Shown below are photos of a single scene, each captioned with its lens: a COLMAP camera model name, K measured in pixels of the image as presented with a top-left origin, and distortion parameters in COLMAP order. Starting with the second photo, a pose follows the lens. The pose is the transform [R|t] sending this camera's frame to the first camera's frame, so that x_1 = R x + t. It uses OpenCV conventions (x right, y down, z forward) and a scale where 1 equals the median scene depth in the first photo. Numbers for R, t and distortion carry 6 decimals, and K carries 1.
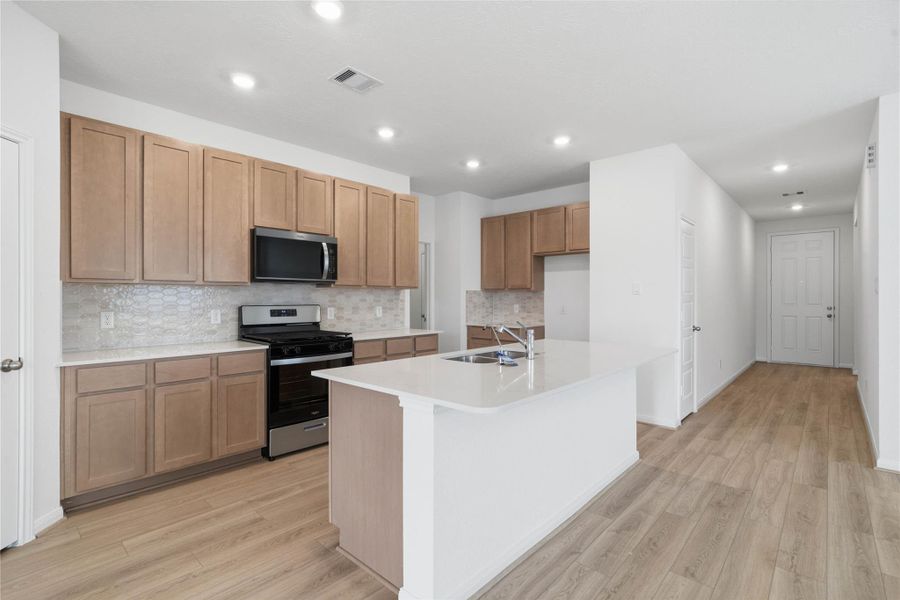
lens RADIAL K [[424.2, 0, 450.6], [0, 424.2, 296.0], [0, 0, 1]] dist [-0.009585, 0.005287]
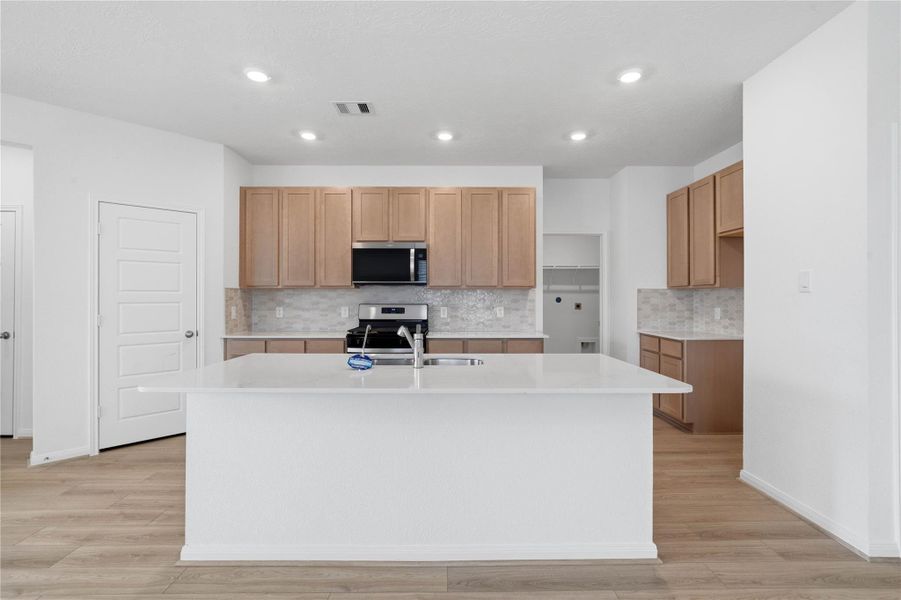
lens RADIAL K [[424.7, 0, 446.6], [0, 424.7, 295.5], [0, 0, 1]] dist [-0.009585, 0.005287]
pose [[0.683230, -0.004352, -0.730190, 0.491568], [0.002110, 0.999990, -0.003986, 0.002260], [0.730200, 0.001182, 0.683233, 0.251709]]
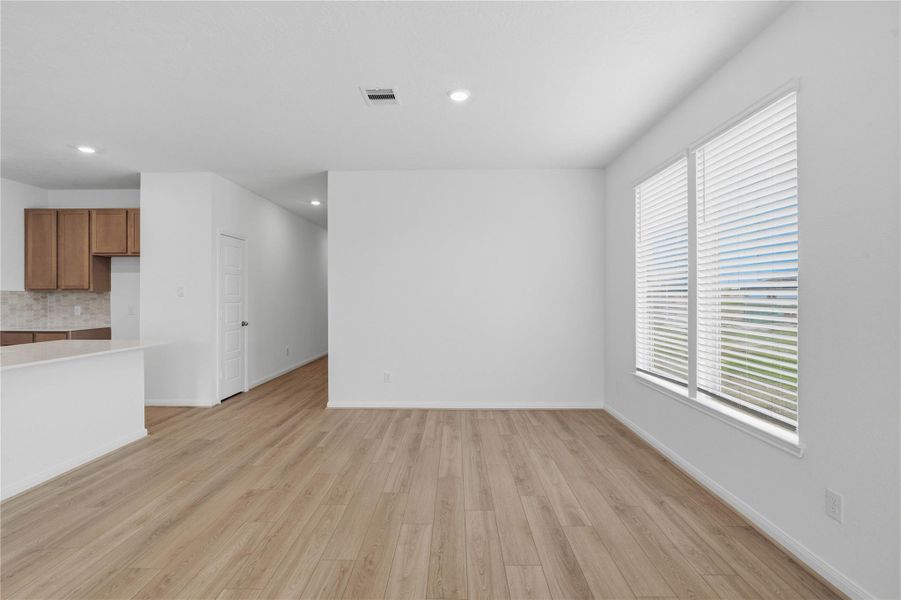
lens RADIAL K [[424.7, 0, 452.5], [0, 424.7, 294.8], [0, 0, 1]] dist [-0.009585, 0.005287]
pose [[0.752473, -0.000755, 0.658623, 0.220897], [-0.001164, 0.999996, 0.002477, -0.010844], [-0.658622, -0.002631, 0.752469, -0.330534]]
